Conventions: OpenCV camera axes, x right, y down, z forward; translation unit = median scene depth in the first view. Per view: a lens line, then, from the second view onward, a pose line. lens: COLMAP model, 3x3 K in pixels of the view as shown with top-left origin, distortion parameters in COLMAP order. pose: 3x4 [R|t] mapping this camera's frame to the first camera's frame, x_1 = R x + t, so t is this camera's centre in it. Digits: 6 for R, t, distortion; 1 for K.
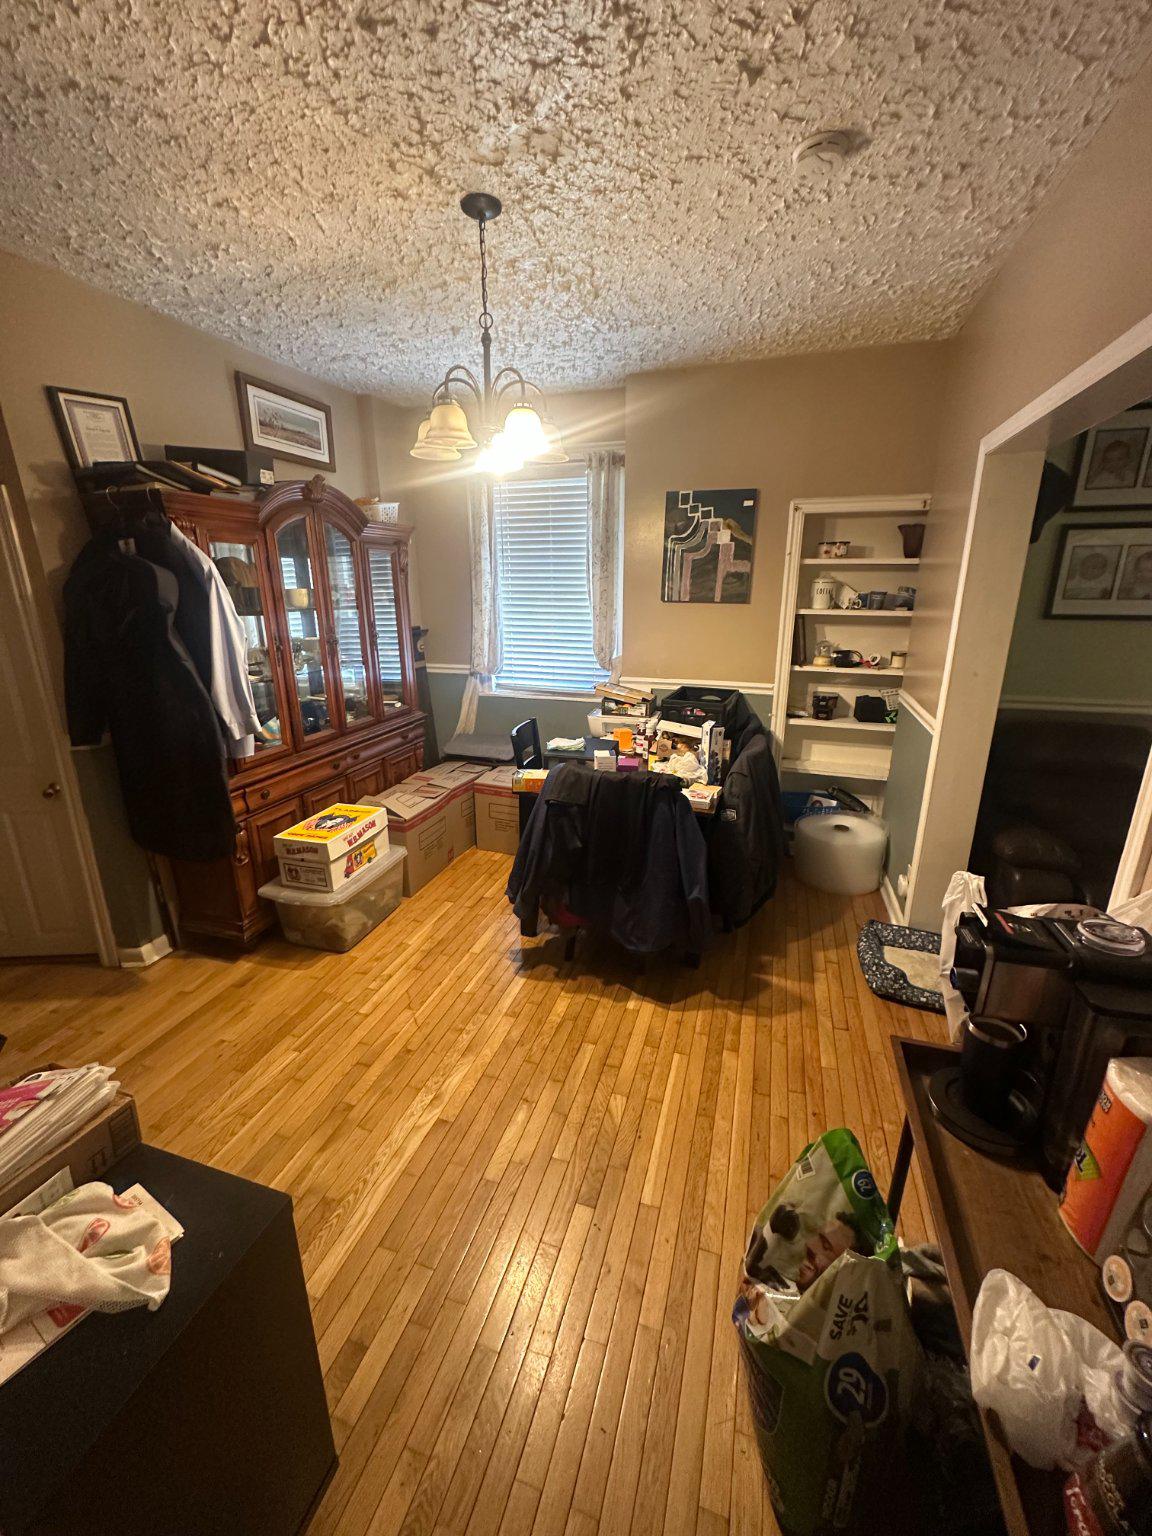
lens RADIAL K [[615.3, 0, 575.6], [0, 615.3, 770.9], [0, 0, 1]] dist [-0.003559, -0.000198]
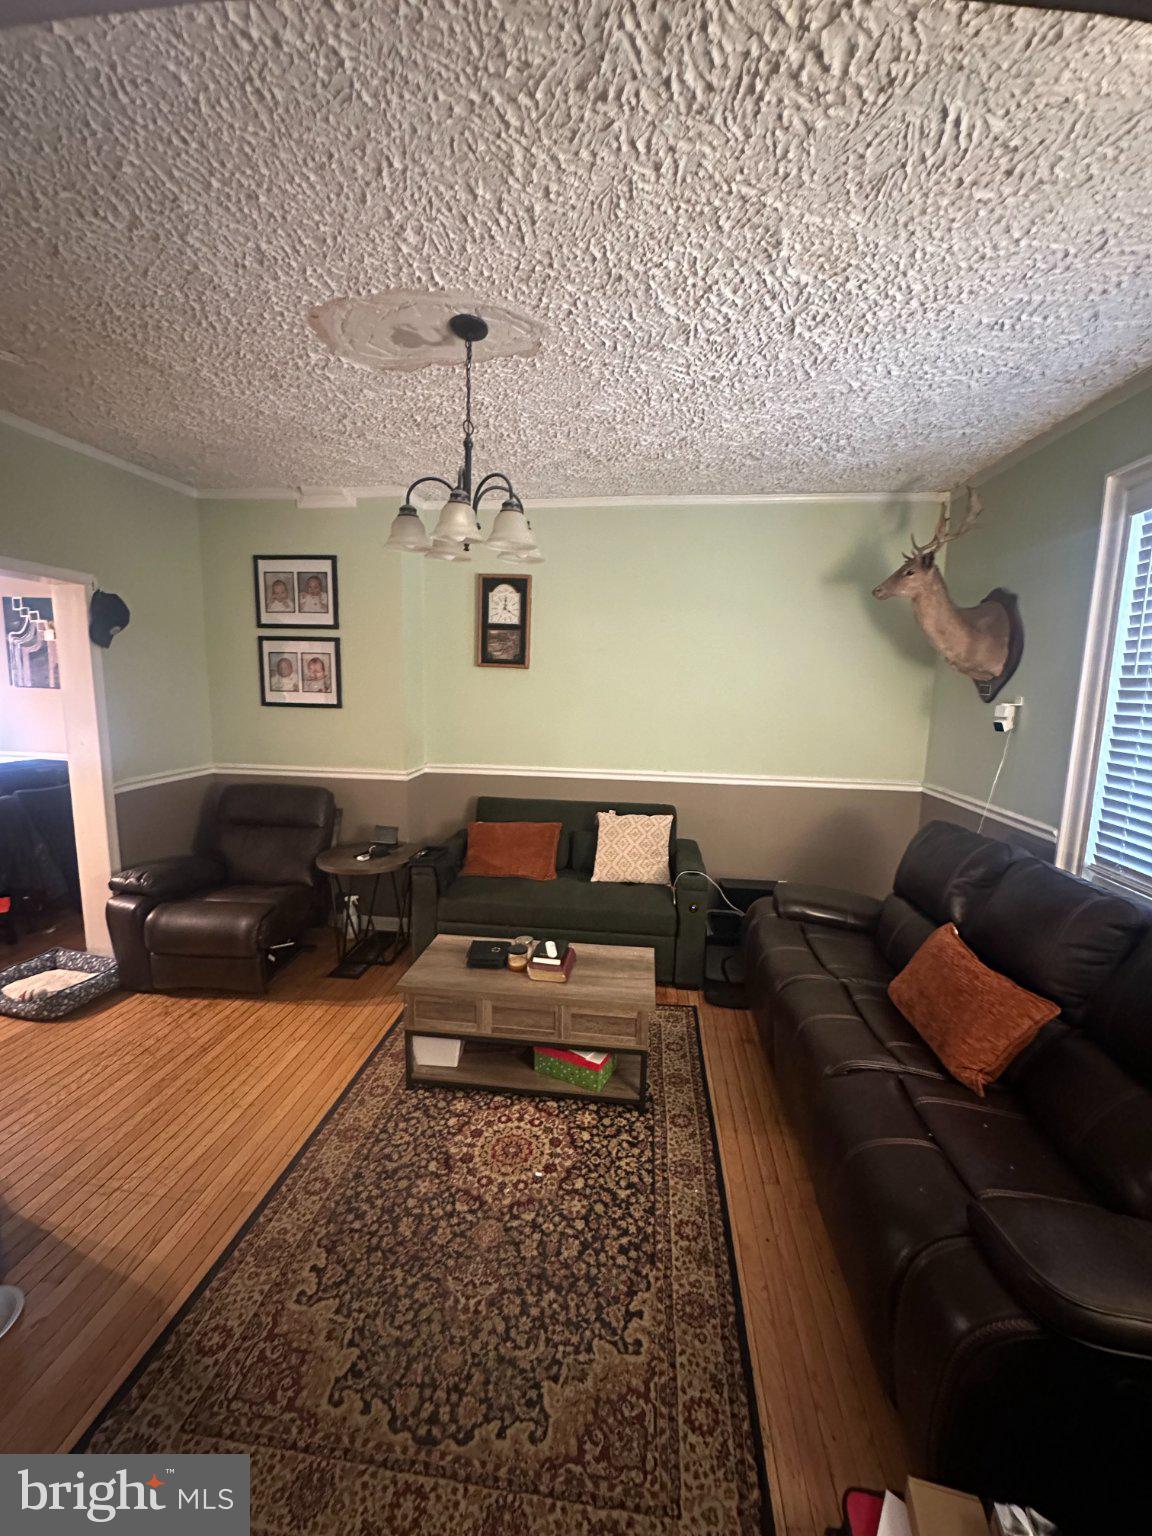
lens RADIAL K [[615.3, 0, 576.3], [0, 615.3, 767.0], [0, 0, 1]] dist [-0.003559, -0.000198]
pose [[0.980719, 0.002966, 0.195401, 1.024440], [0.026663, 0.988504, -0.148828, 0.080819], [-0.193596, 0.151169, 0.969365, -0.324902]]
